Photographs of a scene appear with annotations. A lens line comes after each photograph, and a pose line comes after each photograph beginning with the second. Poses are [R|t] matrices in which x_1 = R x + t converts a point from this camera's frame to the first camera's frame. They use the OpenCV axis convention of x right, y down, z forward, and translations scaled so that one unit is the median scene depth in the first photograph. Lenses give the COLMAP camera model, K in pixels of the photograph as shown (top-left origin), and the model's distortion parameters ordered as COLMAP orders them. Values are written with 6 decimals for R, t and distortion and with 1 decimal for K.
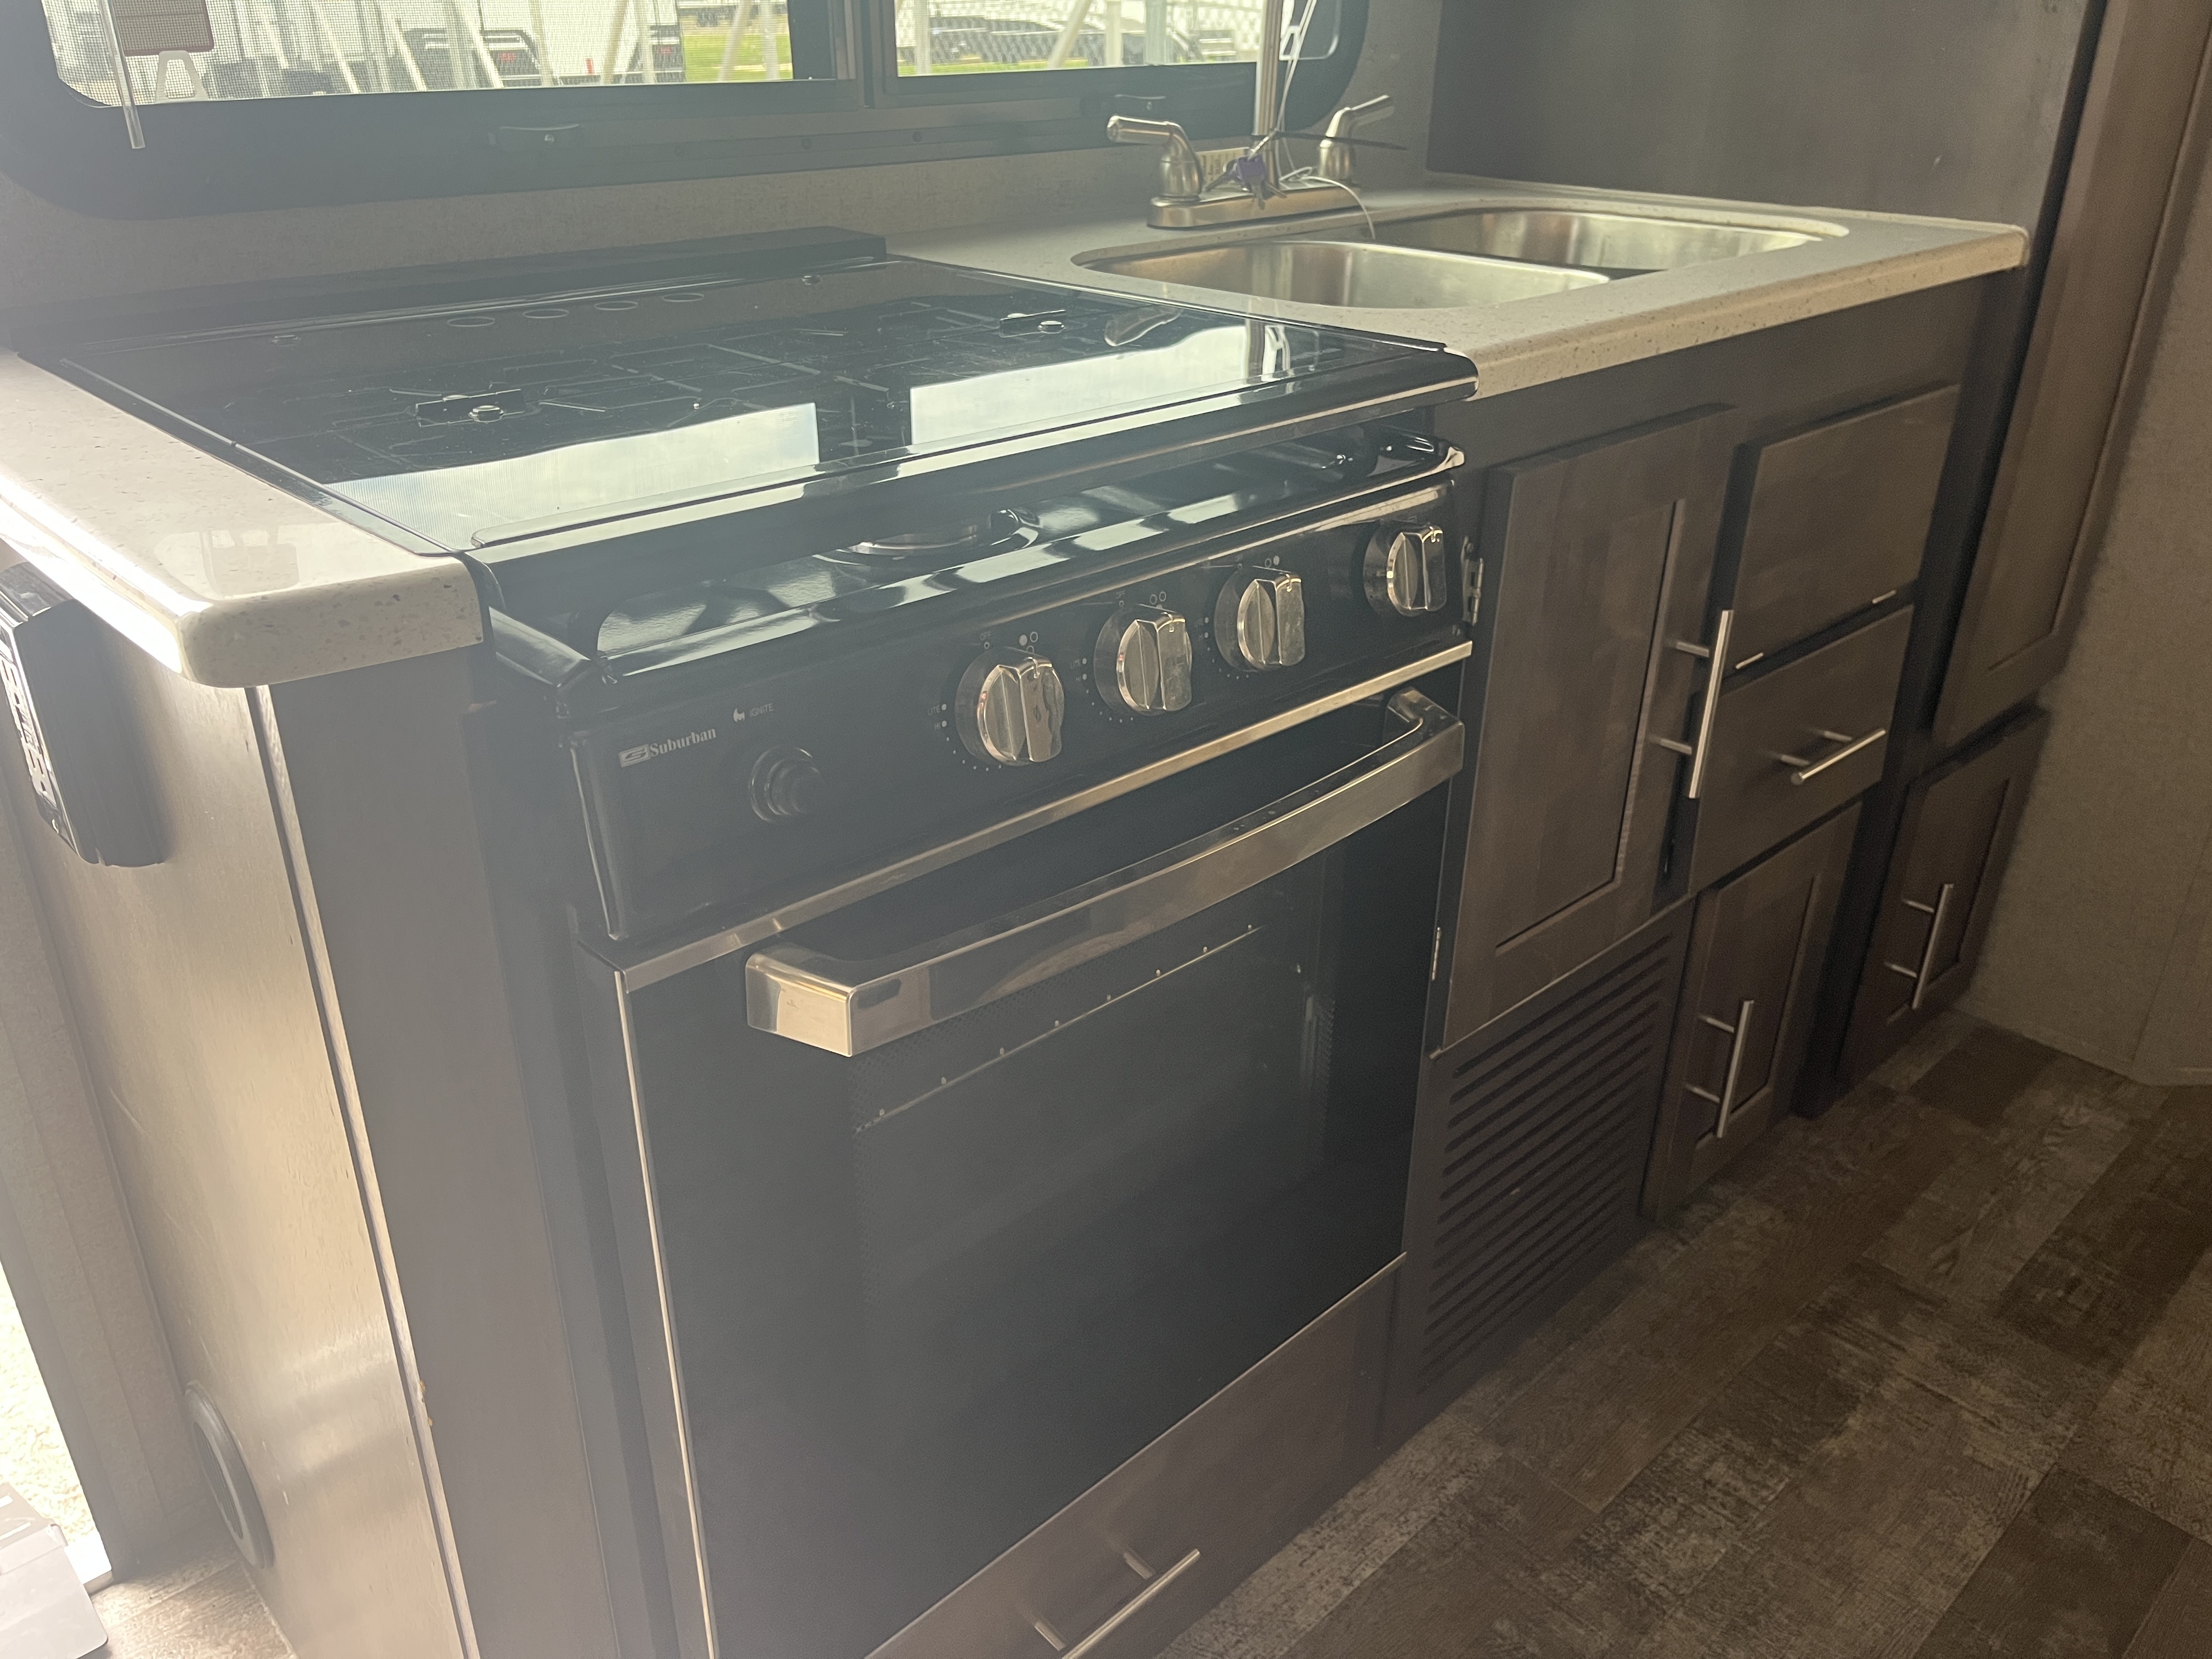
lens RADIAL K [[1688.3, 0, 1092.7], [0, 1688.3, 841.3], [0, 0, 1]] dist [0.083140, -0.130657]
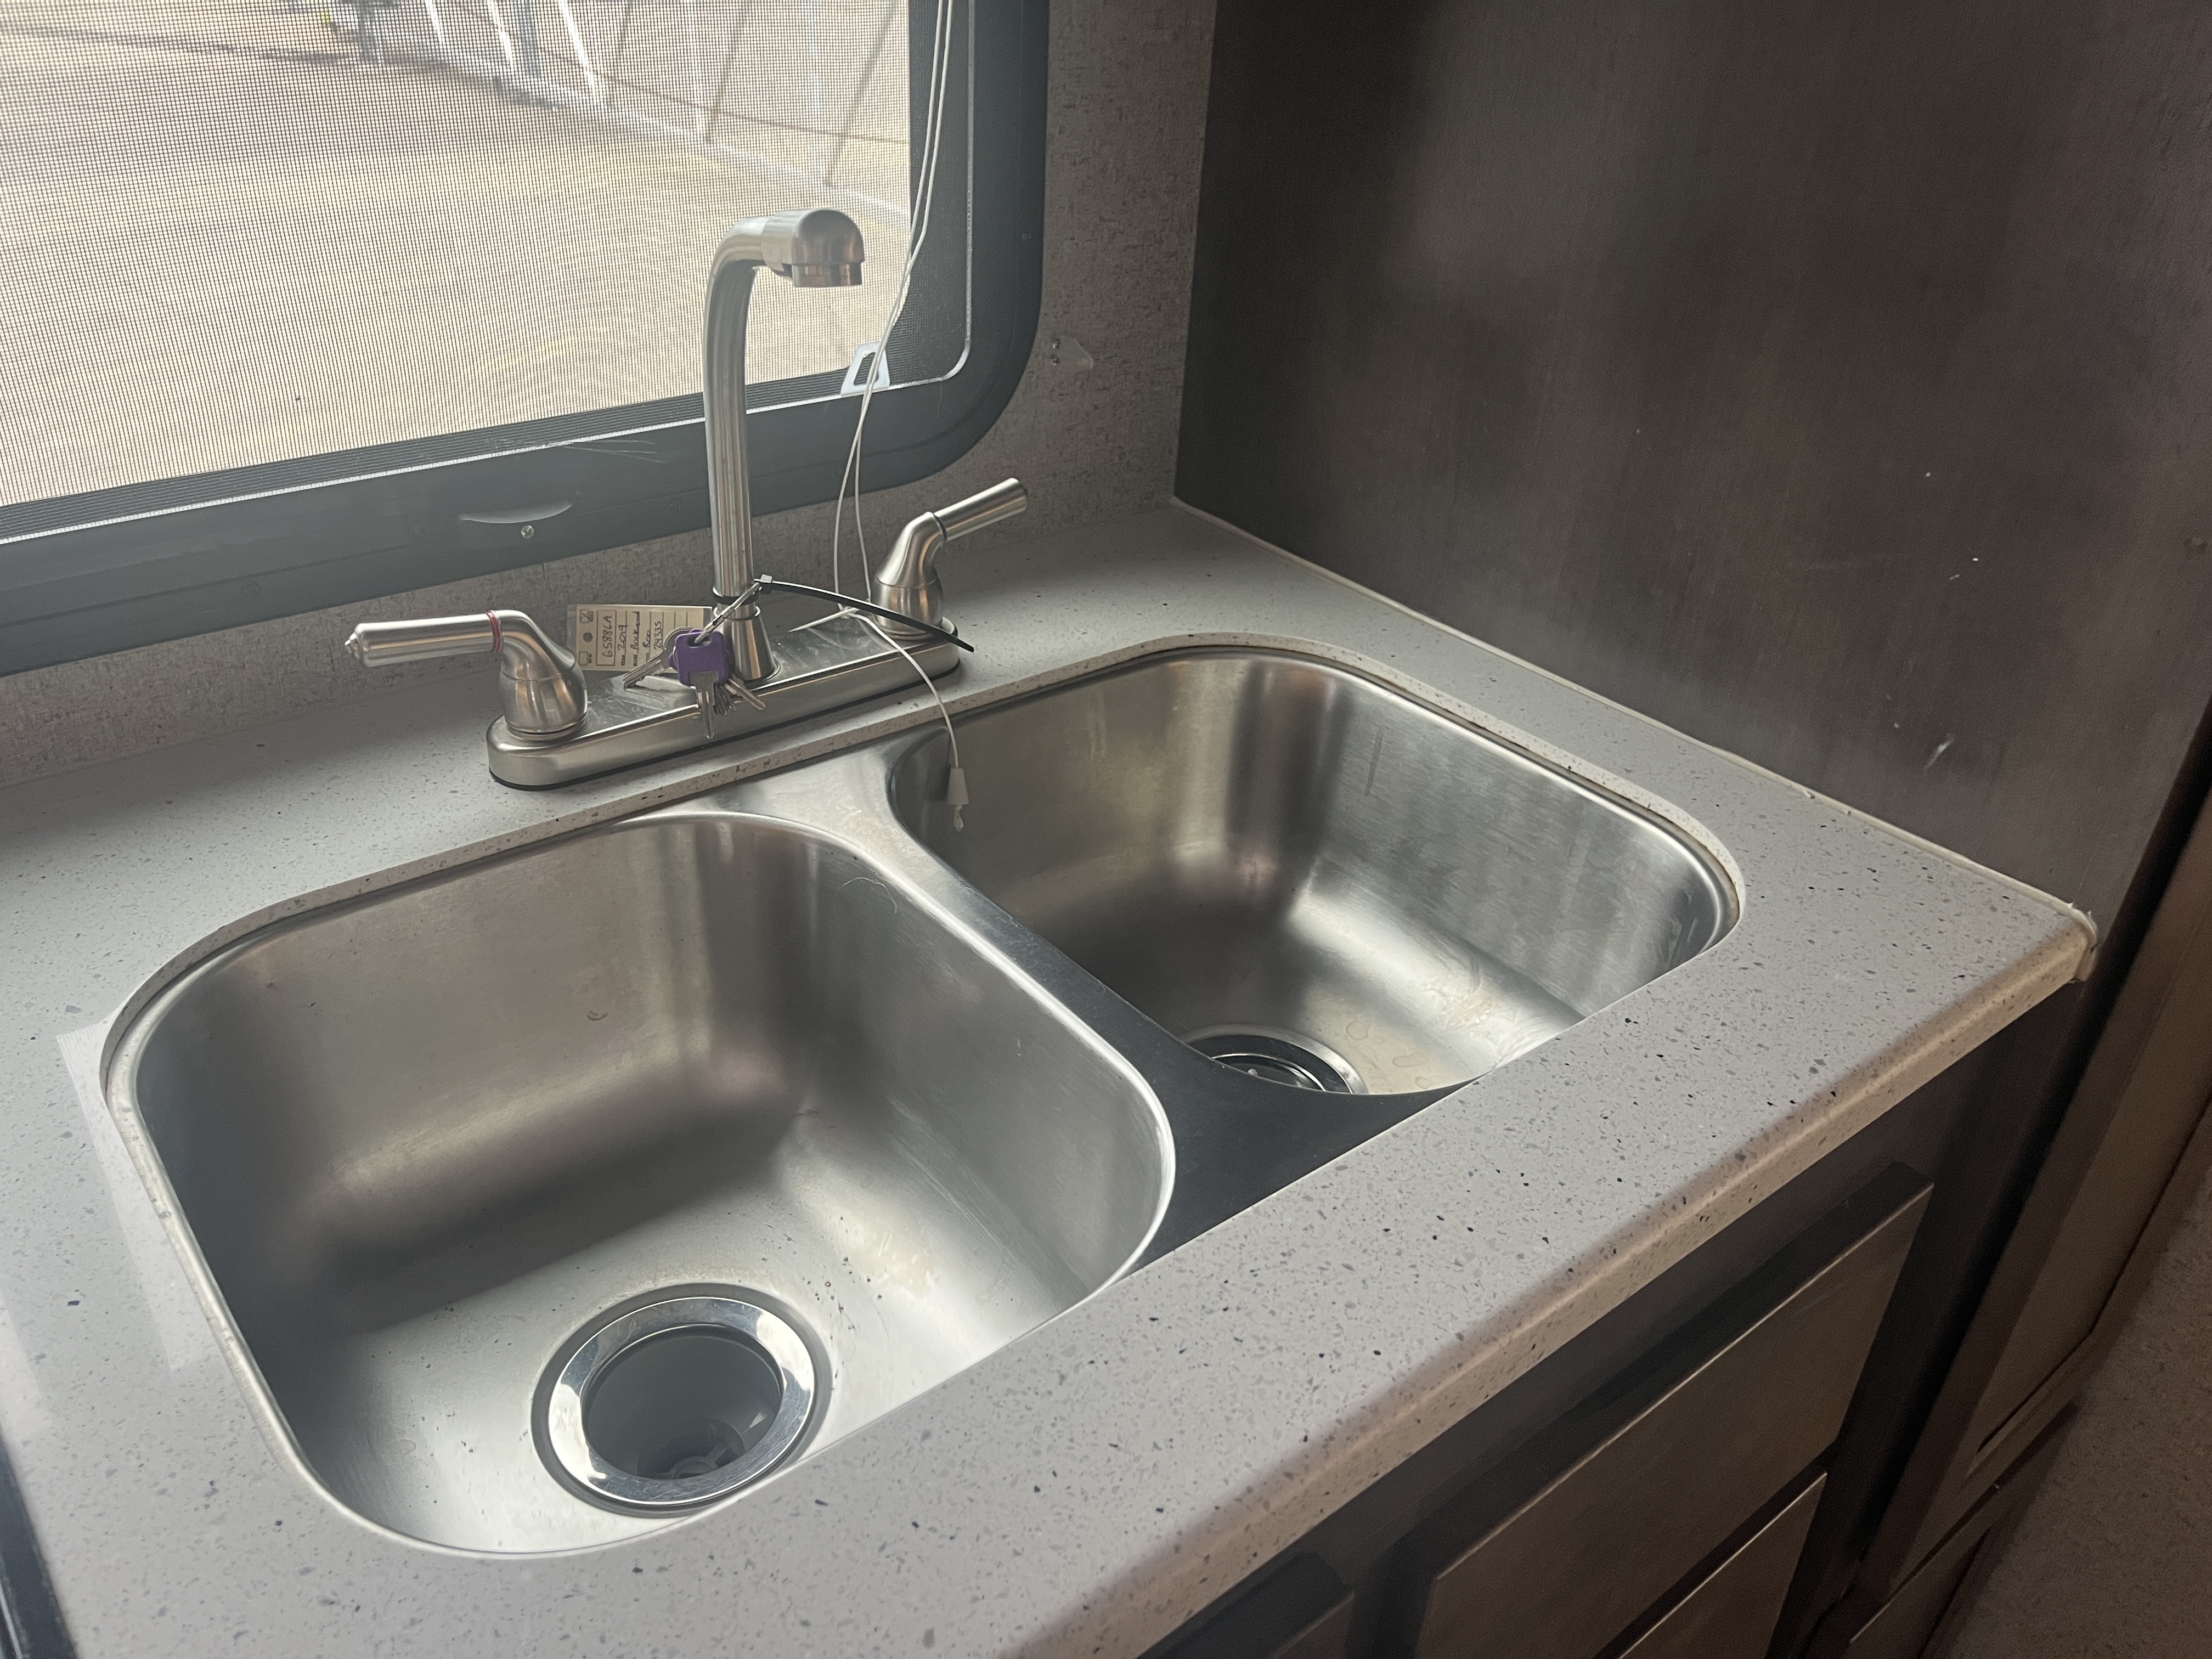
lens RADIAL K [[1681.0, 0, 1097.4], [0, 1681.0, 832.5], [0, 0, 1]] dist [0.067667, -0.089743]
pose [[0.995534, 0.077012, -0.054594, 0.277412], [-0.072551, 0.994194, 0.079461, -0.418654], [0.060397, -0.075145, 0.995342, 0.479140]]
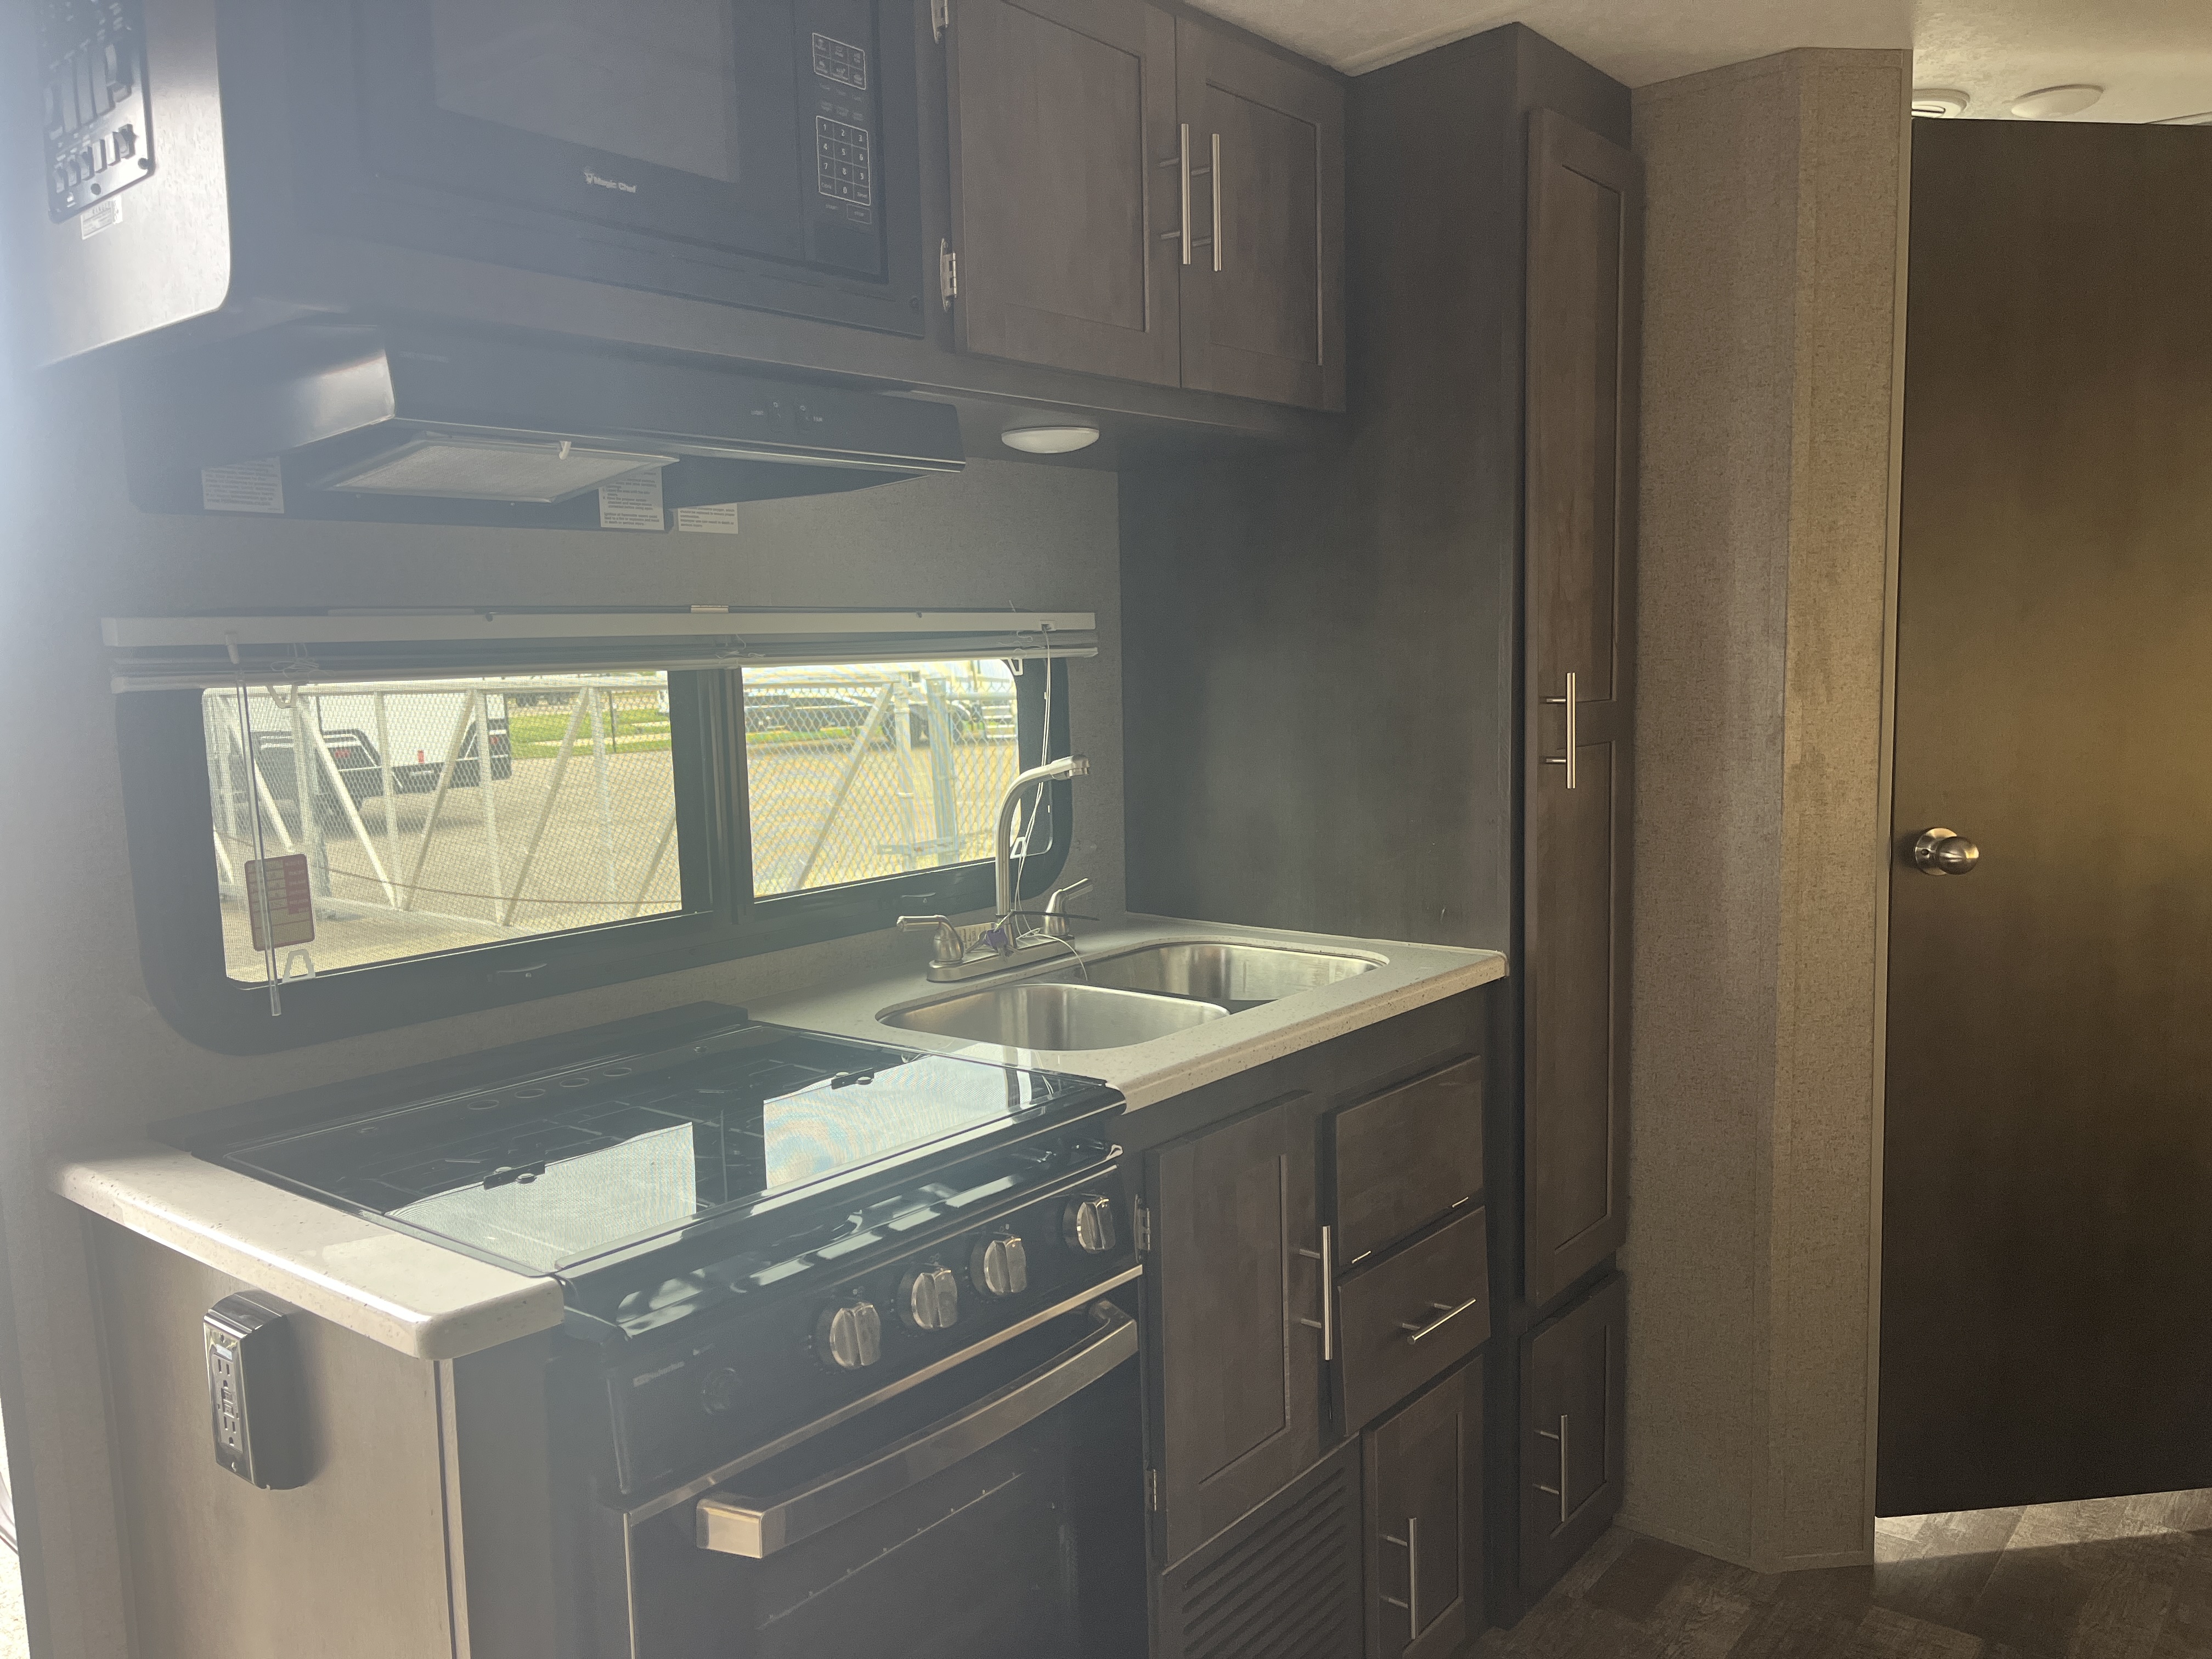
lens RADIAL K [[1681.0, 0, 1097.4], [0, 1681.0, 832.5], [0, 0, 1]] dist [0.067667, -0.089743]
pose [[0.991576, -0.047786, 0.120391, 0.009770], [0.086969, 0.934413, -0.345410, 0.031851], [-0.095989, 0.352971, 0.930697, -0.420340]]
